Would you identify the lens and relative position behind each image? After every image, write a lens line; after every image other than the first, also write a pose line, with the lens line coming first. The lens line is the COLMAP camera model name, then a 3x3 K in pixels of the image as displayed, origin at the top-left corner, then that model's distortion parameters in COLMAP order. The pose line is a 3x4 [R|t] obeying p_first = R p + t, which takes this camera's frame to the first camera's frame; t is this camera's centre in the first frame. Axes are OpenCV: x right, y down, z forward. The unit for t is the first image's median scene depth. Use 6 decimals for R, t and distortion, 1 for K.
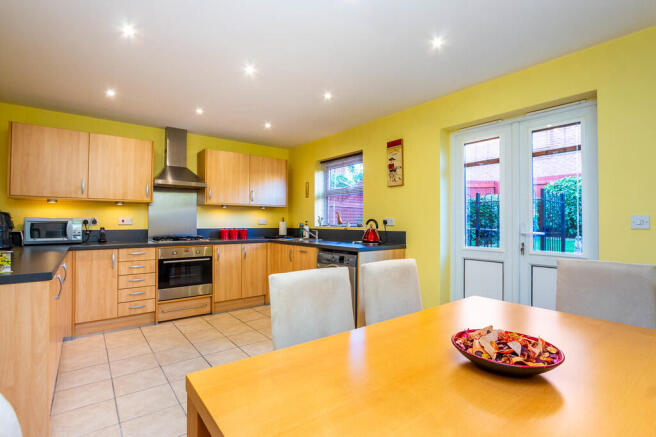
lens RADIAL K [[312.7, 0, 328.0], [0, 312.7, 218.5], [0, 0, 1]] dist [-0.015014, -0.000050]
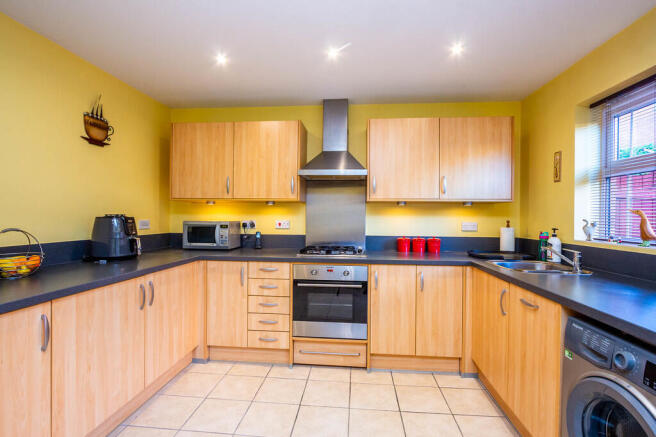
lens RADIAL K [[312.7, 0, 328.0], [0, 312.7, 218.5], [0, 0, 1]] dist [-0.015014, -0.000050]
pose [[0.726944, 0.008196, -0.686648, 0.011802], [0.000015, 0.999929, 0.011951, -0.017361], [0.686697, -0.008698, 0.726892, 0.471925]]
